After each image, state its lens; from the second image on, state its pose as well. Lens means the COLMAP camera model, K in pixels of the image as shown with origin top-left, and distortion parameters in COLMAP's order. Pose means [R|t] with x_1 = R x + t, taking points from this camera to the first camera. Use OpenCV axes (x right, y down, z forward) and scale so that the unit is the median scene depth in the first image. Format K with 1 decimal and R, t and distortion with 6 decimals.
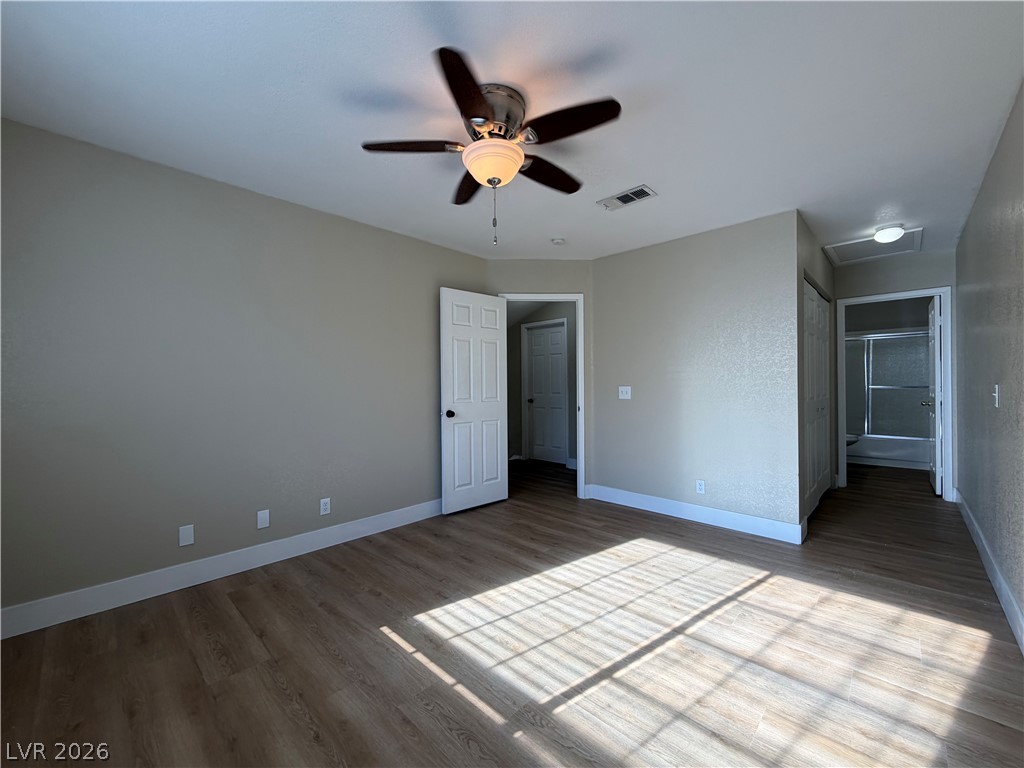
lens RADIAL K [[409.0, 0, 512.0], [0, 409.0, 384.0], [0, 0, 1]] dist [0.001898, 0.000282]
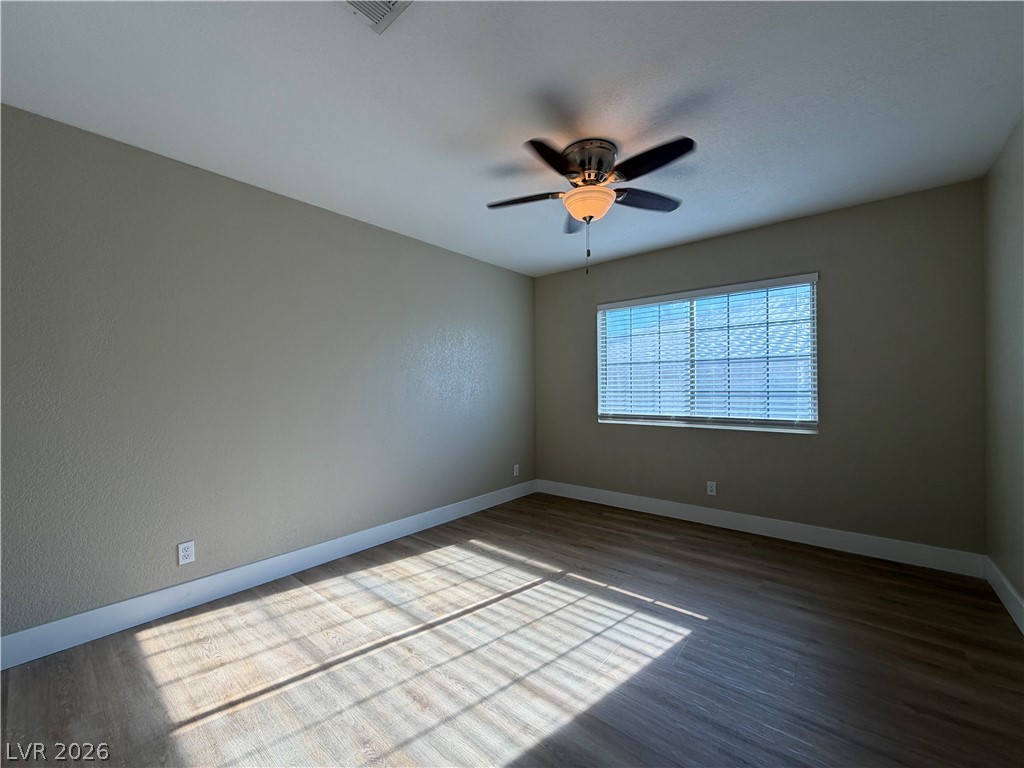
lens RADIAL K [[409.0, 0, 512.0], [0, 409.0, 384.0], [0, 0, 1]] dist [0.001898, 0.000282]
pose [[-0.997620, 0.017548, -0.066681, 0.243734], [0.018372, 0.999762, -0.011755, -0.006962], [0.066459, -0.012952, -0.997705, 2.021202]]
